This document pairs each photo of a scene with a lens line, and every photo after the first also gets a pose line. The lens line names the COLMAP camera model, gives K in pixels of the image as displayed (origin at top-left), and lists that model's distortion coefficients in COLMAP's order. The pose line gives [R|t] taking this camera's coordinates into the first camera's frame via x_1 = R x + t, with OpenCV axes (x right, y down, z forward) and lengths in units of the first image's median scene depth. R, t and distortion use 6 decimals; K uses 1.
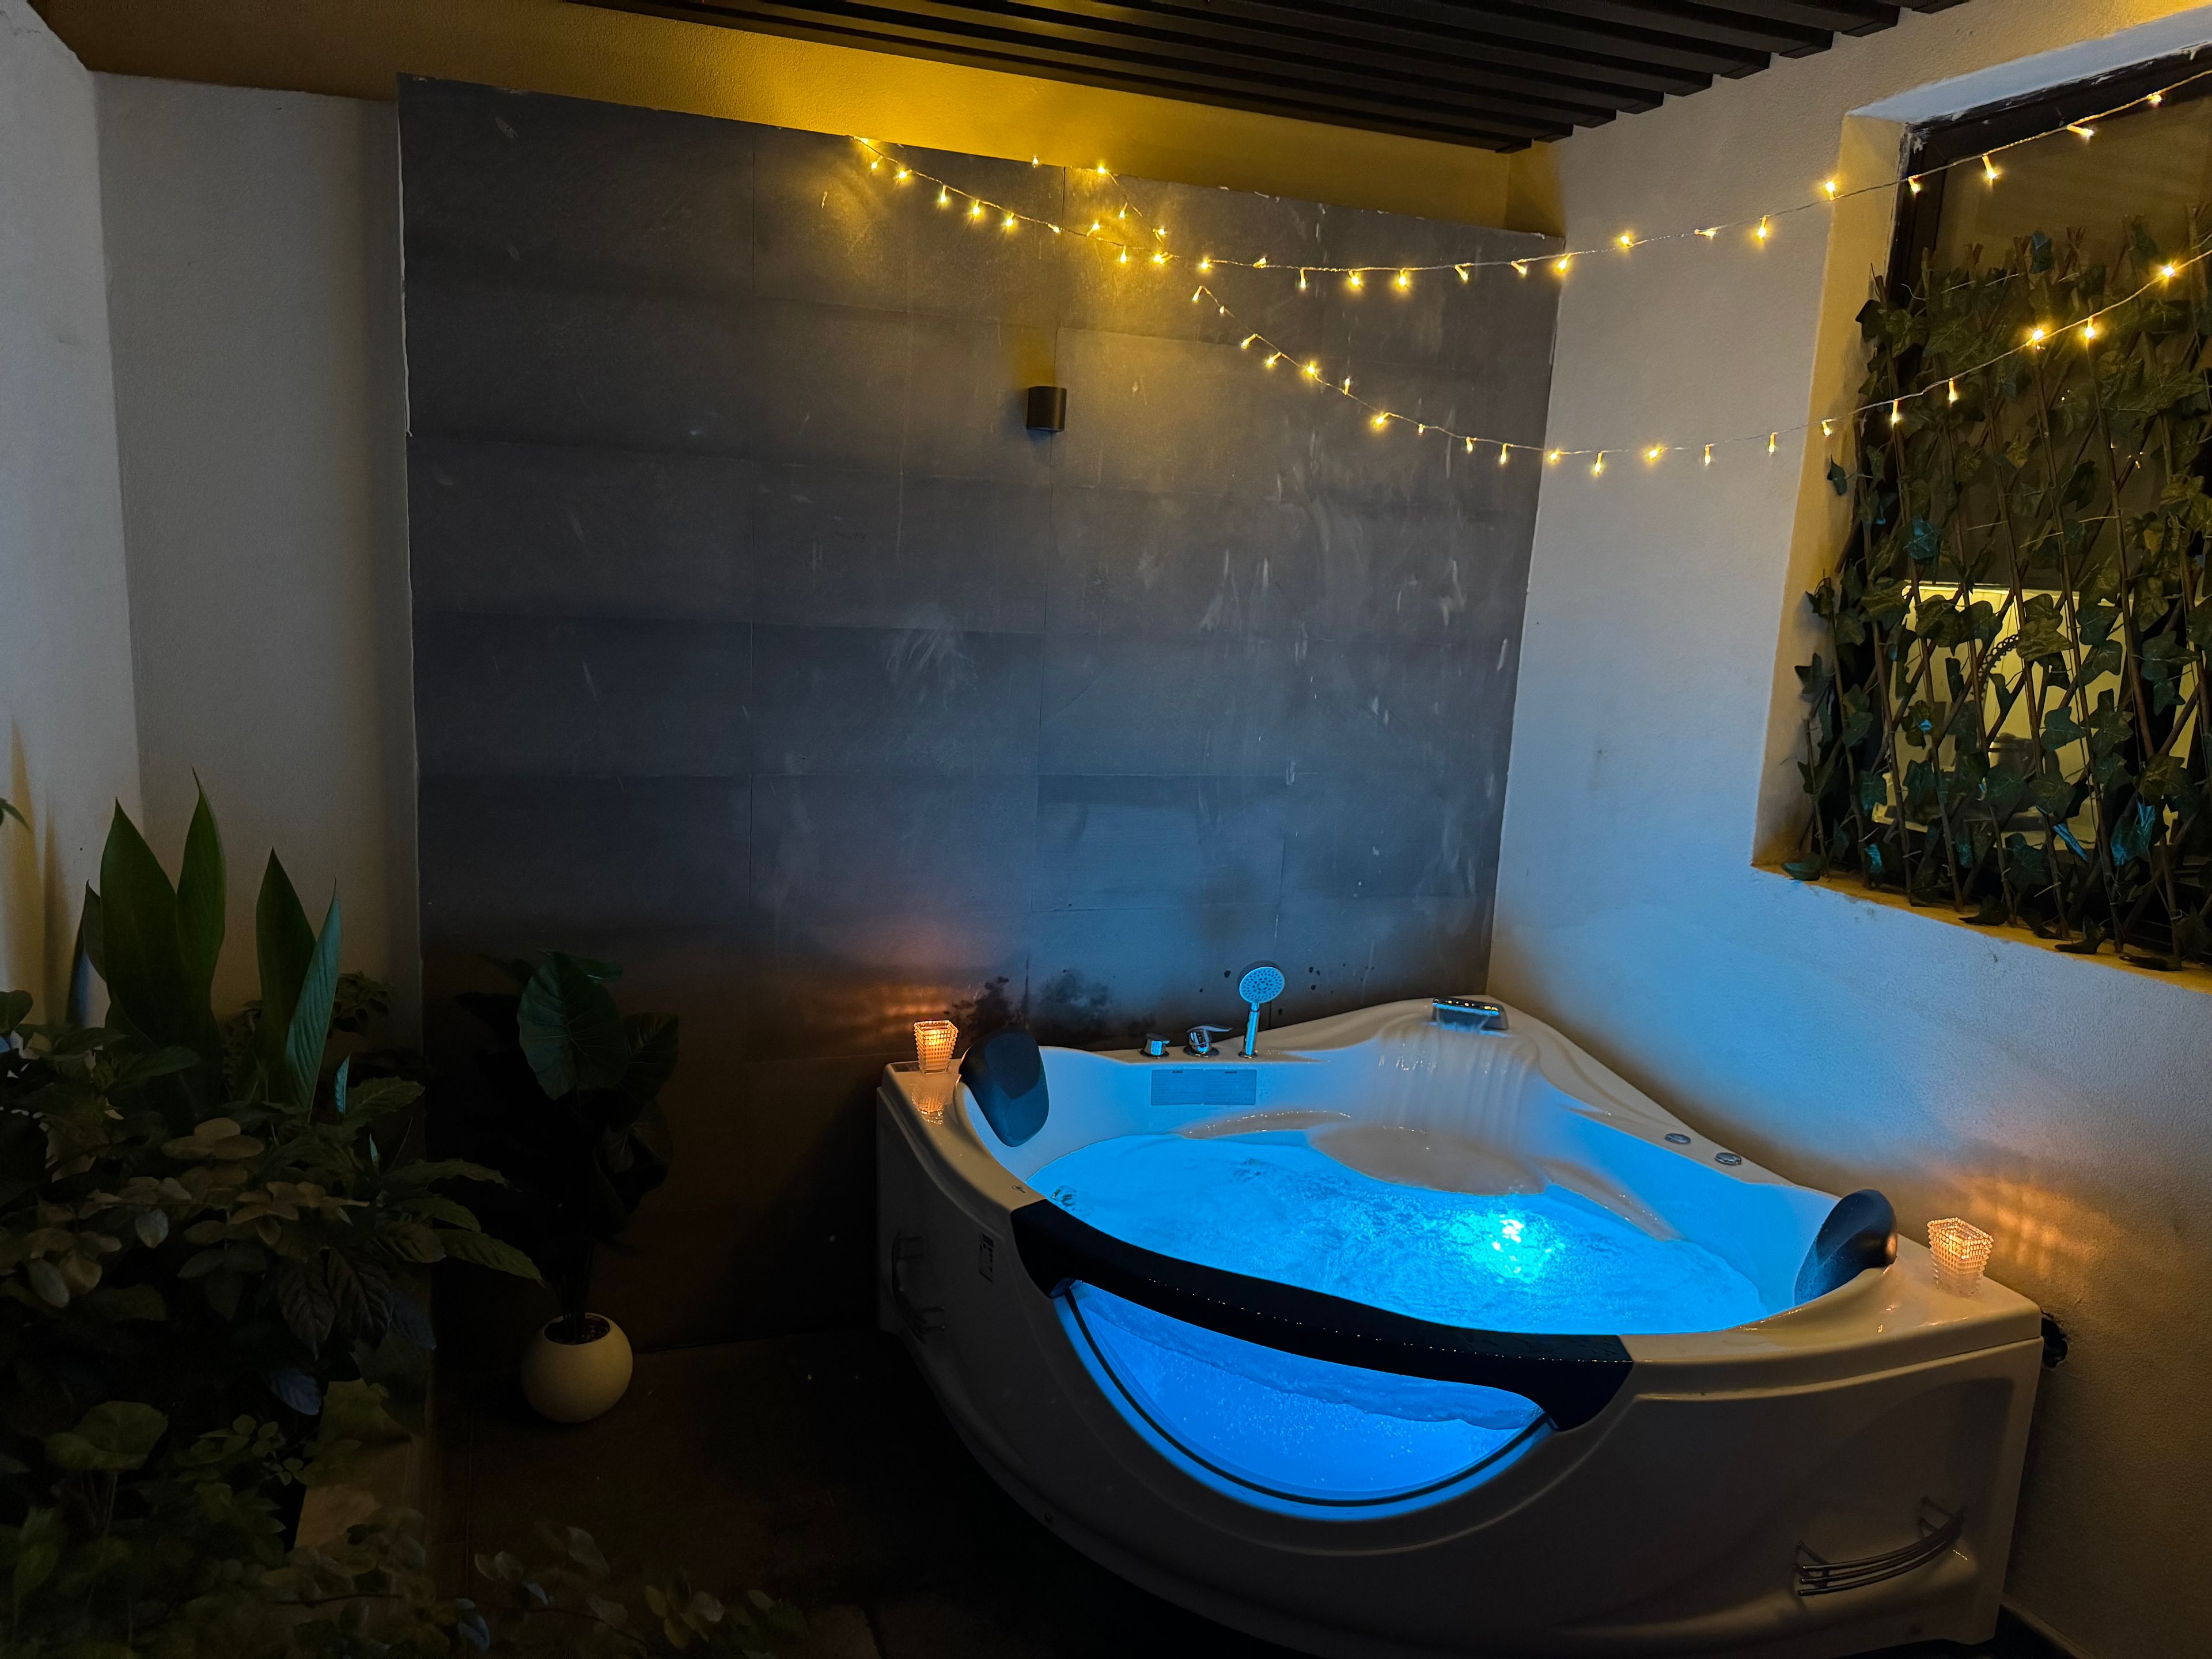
lens RADIAL K [[1563.8, 0, 1106.0], [0, 1563.8, 829.5], [0, 0, 1]] dist [0.125427, -0.194836]
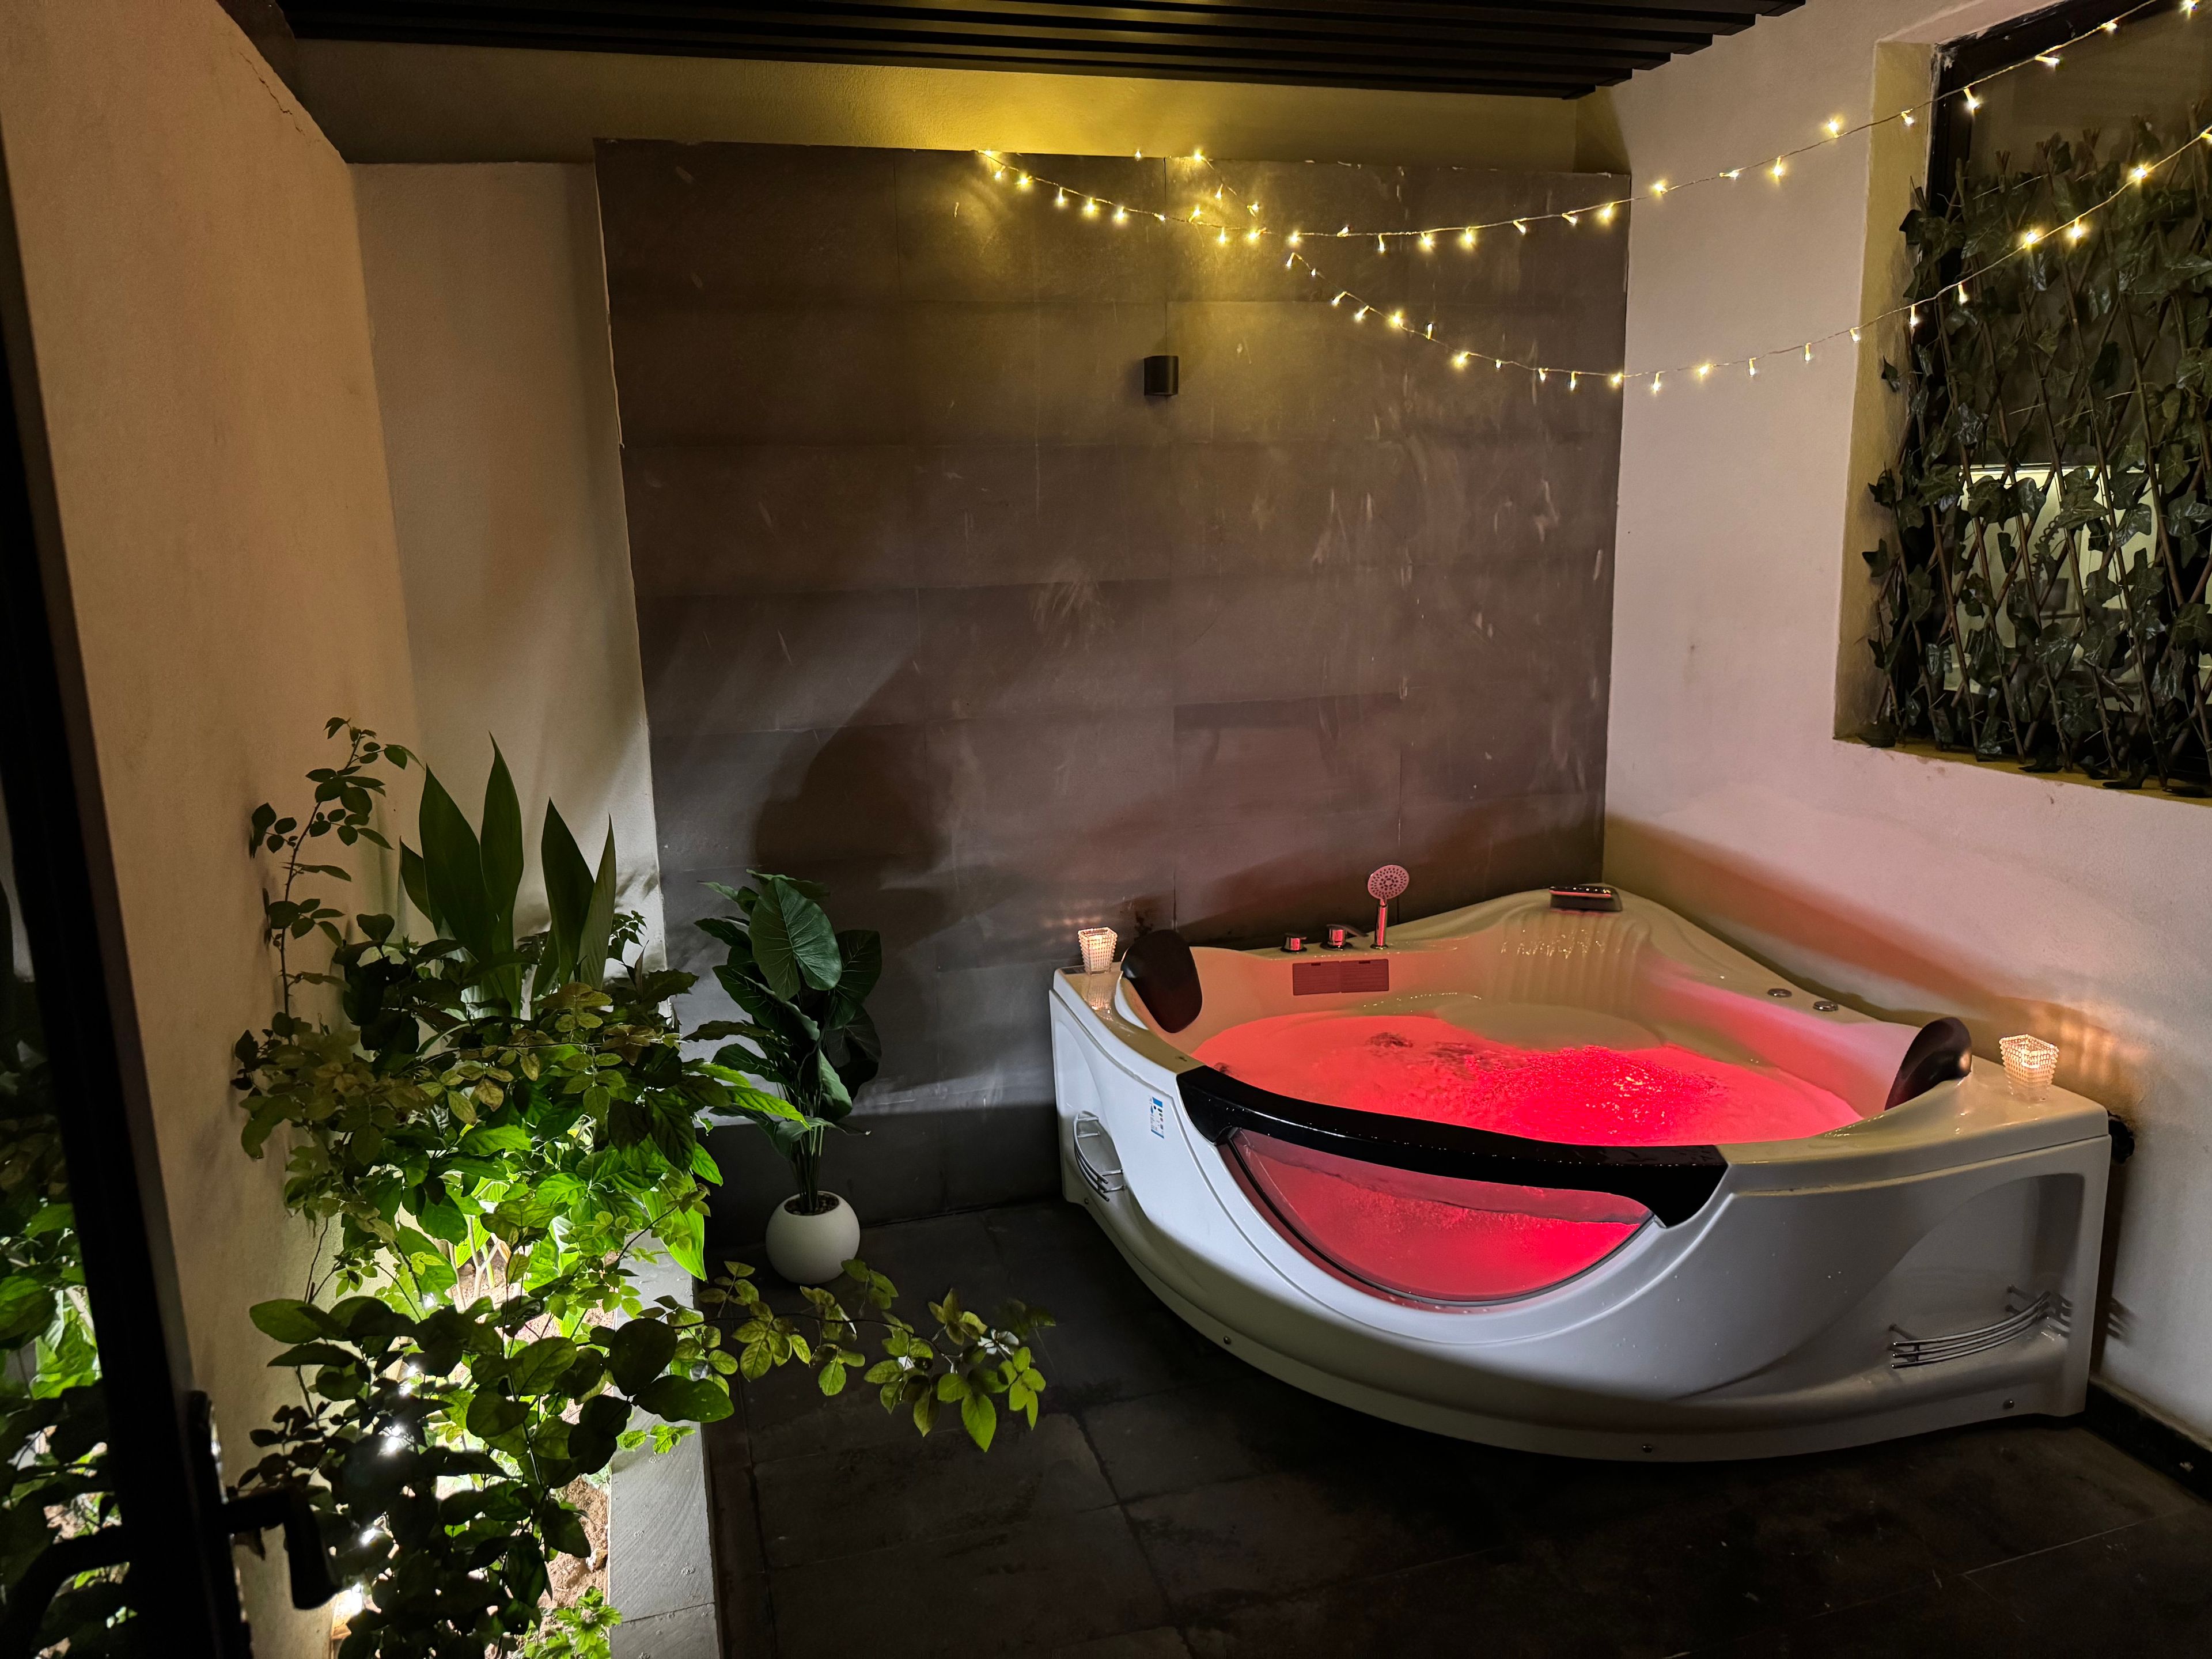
lens RADIAL K [[1557.6, 0, 1098.4], [0, 1557.6, 831.6], [0, 0, 1]] dist [0.084191, -0.124515]
pose [[0.993893, -0.062100, -0.091211, -0.000809], [0.064578, 0.997613, 0.024469, 0.029309], [0.089474, -0.030210, 0.995531, -0.136016]]
